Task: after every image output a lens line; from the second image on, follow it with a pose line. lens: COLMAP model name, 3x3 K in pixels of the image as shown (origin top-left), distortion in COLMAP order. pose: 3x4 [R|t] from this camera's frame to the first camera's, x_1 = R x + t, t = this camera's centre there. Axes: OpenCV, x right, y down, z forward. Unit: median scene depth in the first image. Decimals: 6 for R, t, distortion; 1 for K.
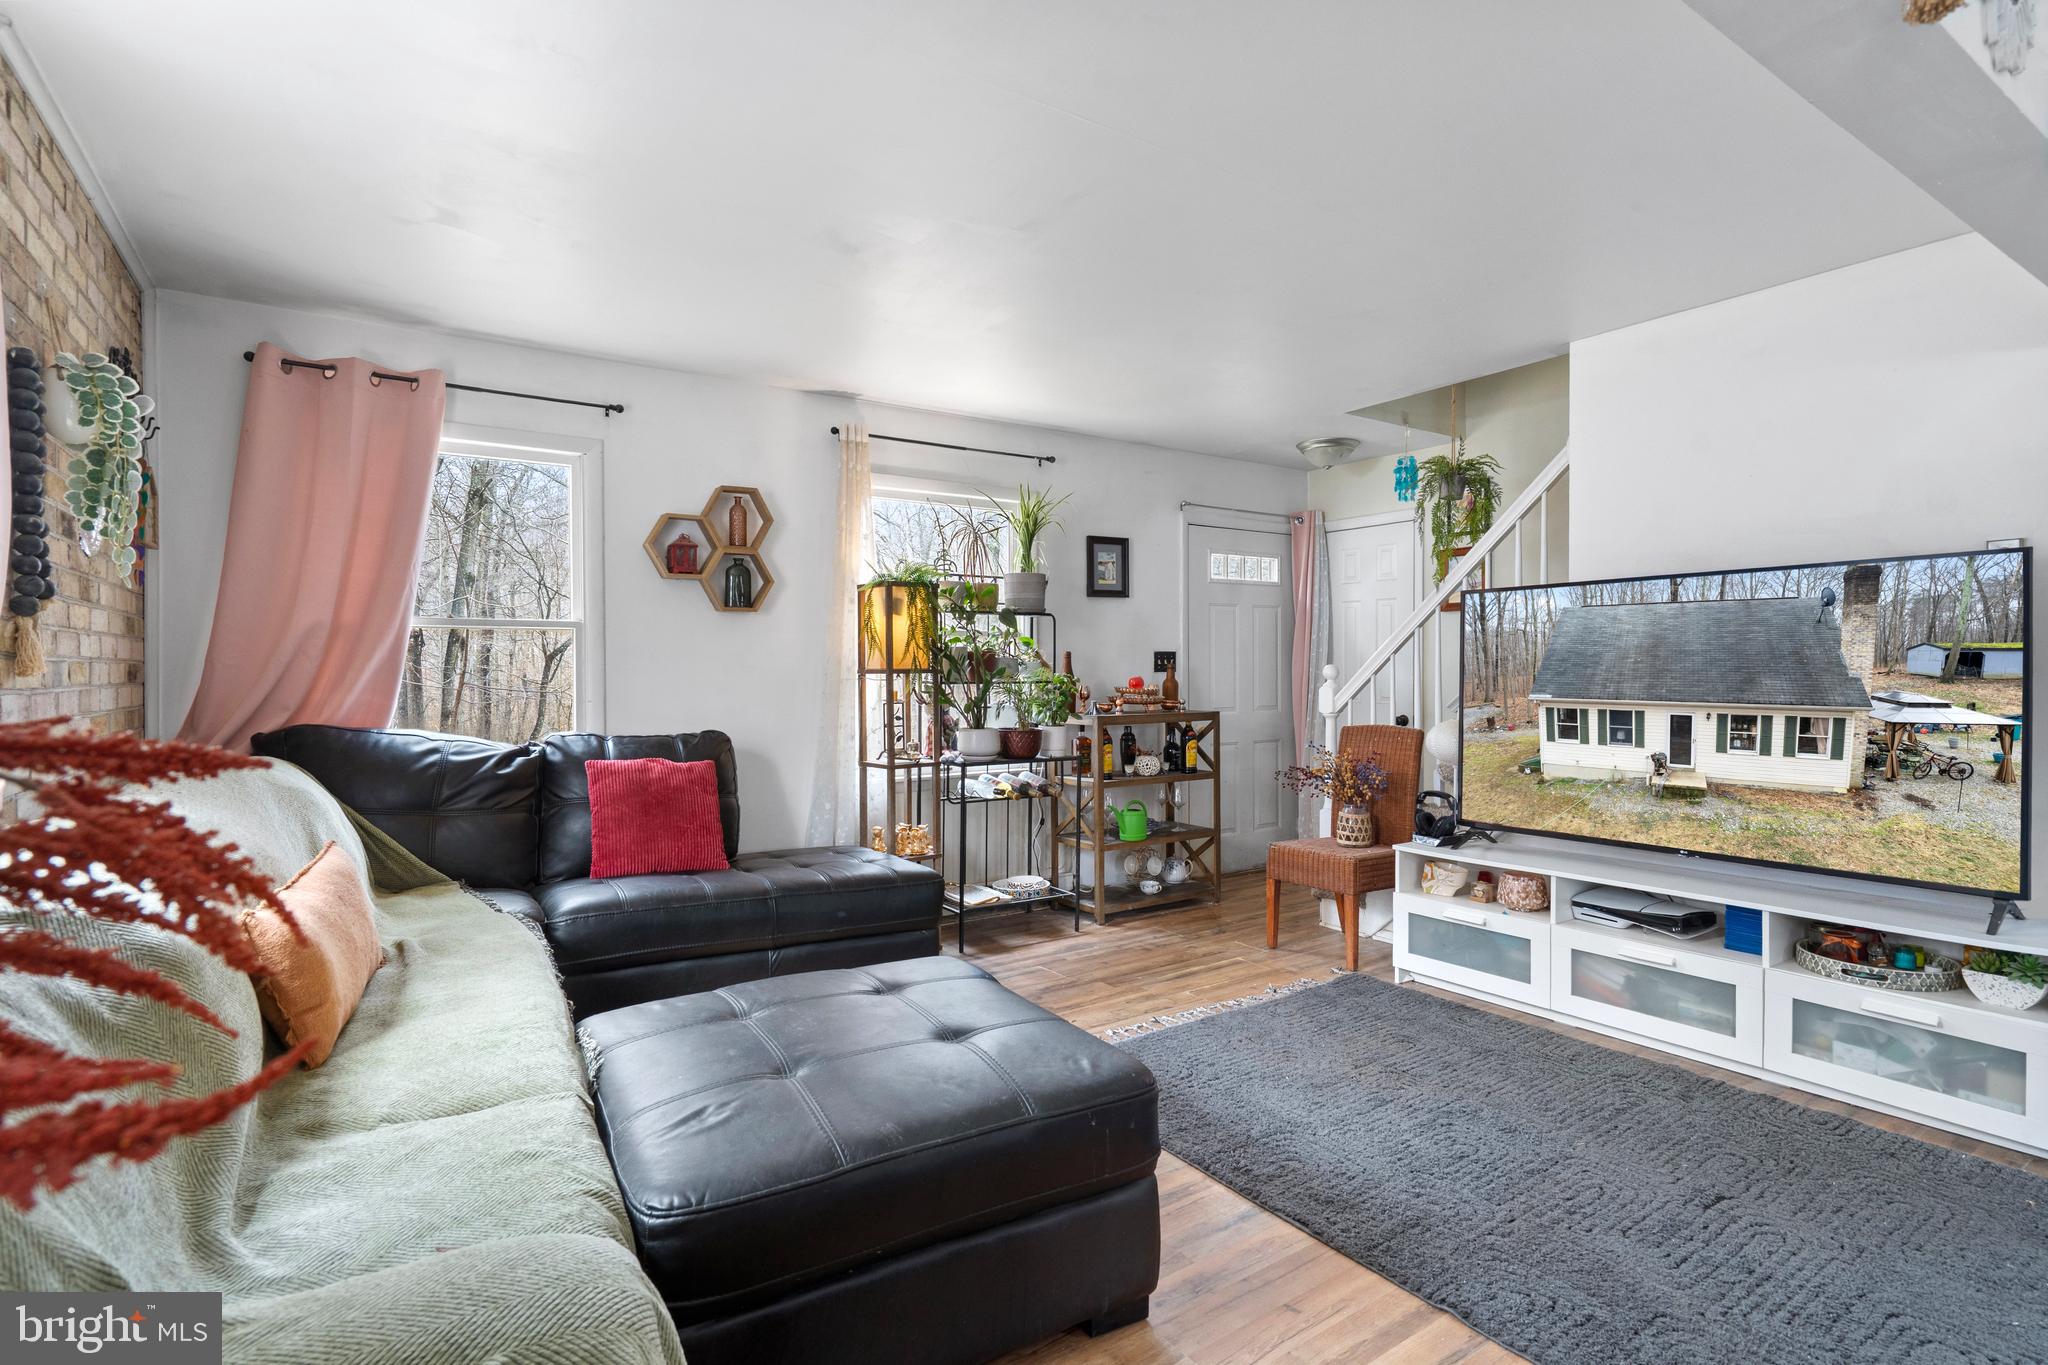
lens RADIAL K [[1014.8, 0, 1024.0], [0, 1014.8, 682.5], [0, 0, 1]] dist [0.001142, 0.000475]
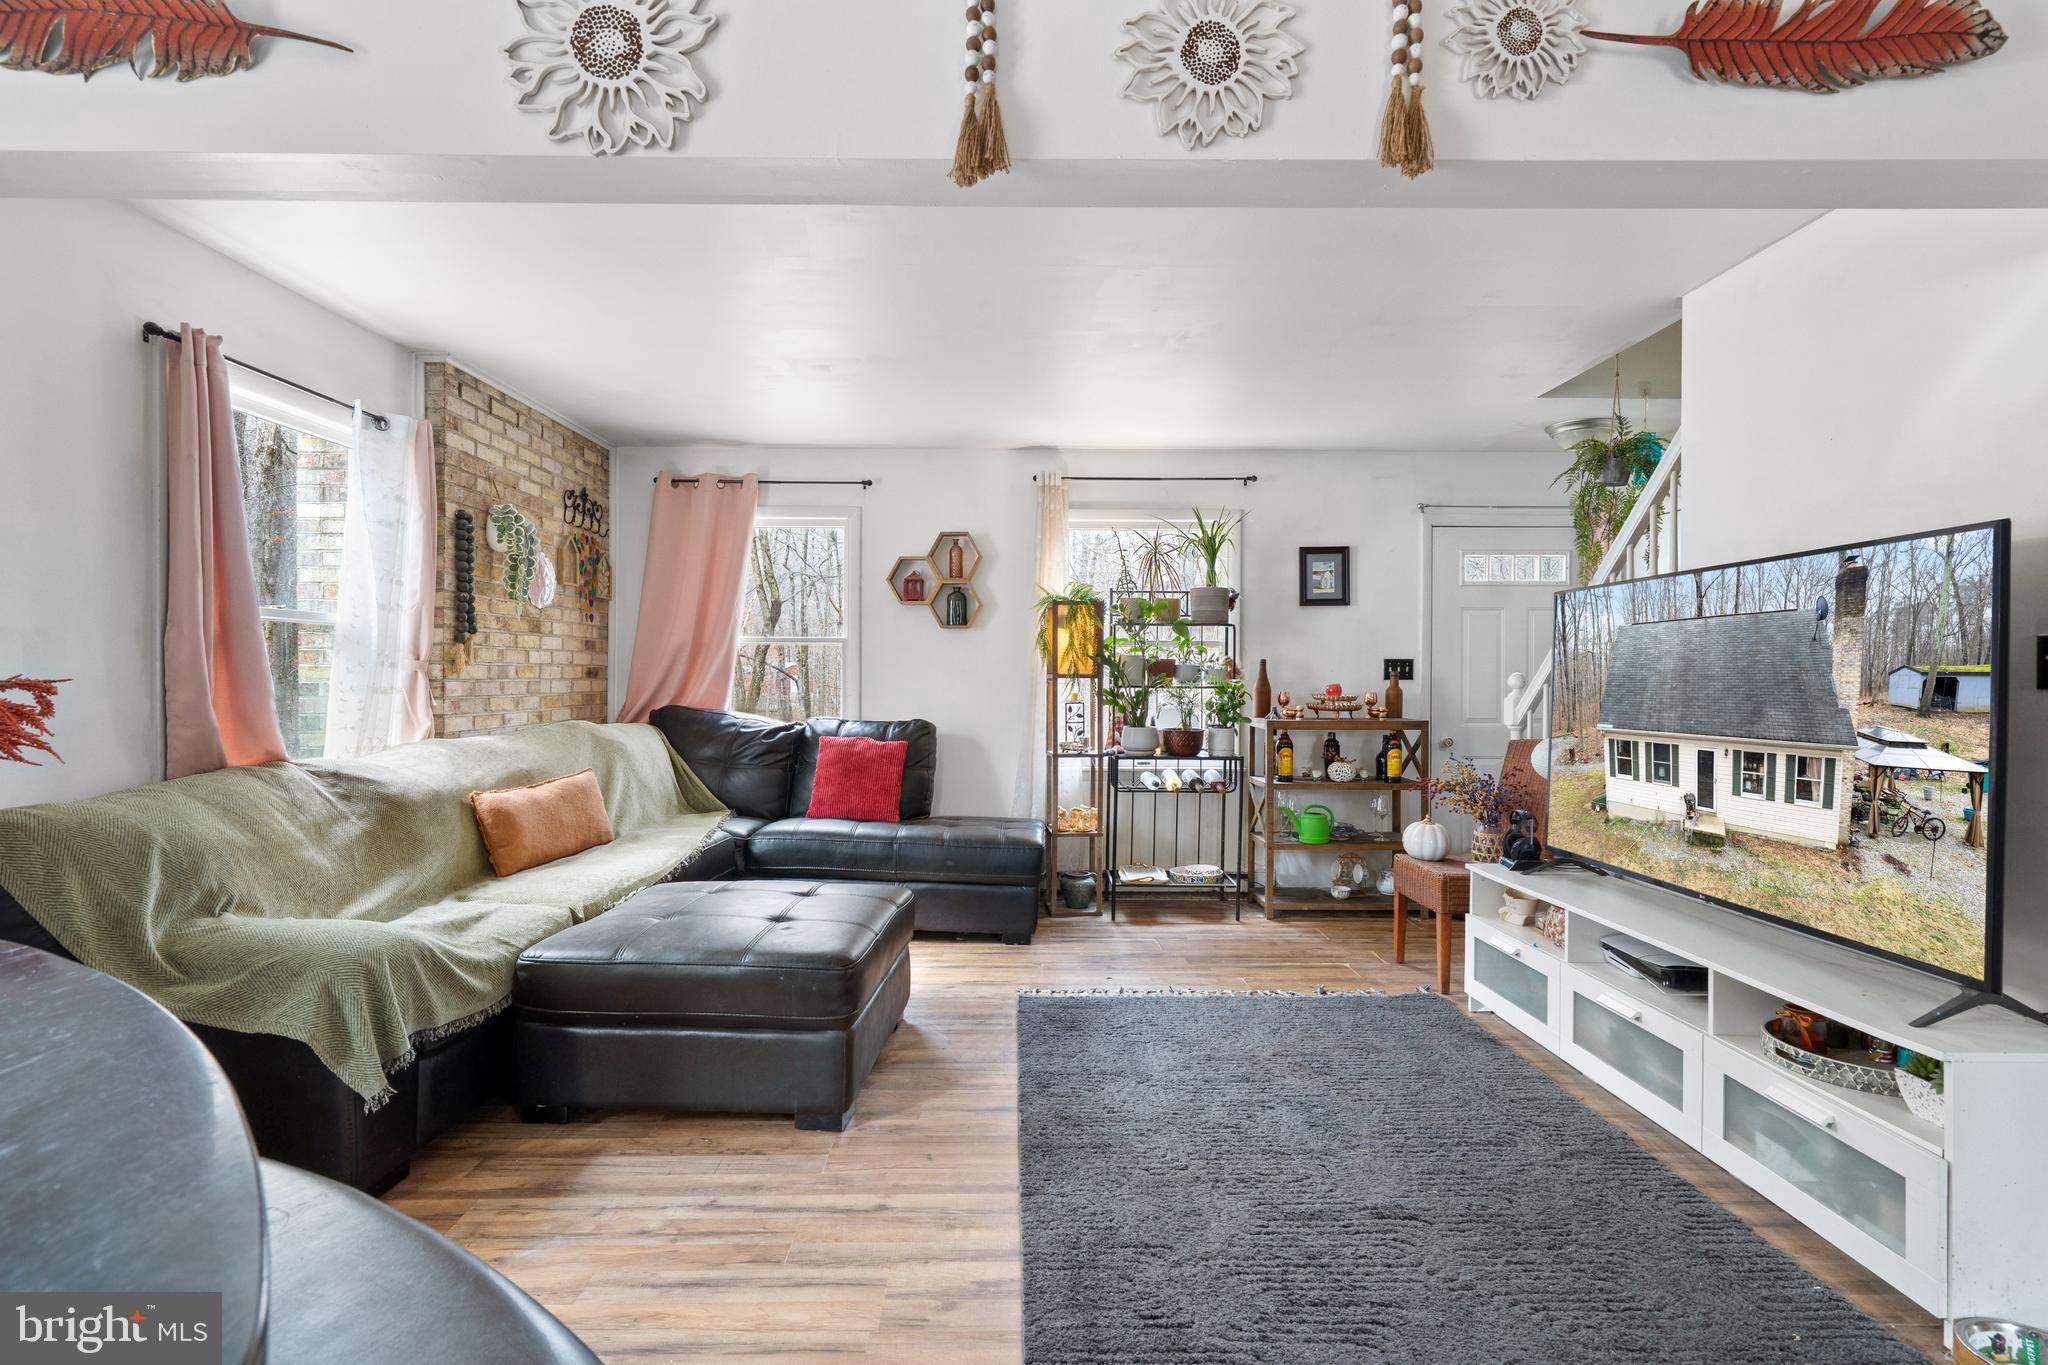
lens RADIAL K [[1014.8, 0, 1024.0], [0, 1014.8, 682.5], [0, 0, 1]] dist [0.001142, 0.000475]
pose [[0.825648, 0.012626, -0.564044, 0.551204], [-0.016068, 0.999870, -0.001138, -0.001253], [0.563956, 0.010003, 0.825744, -0.014981]]
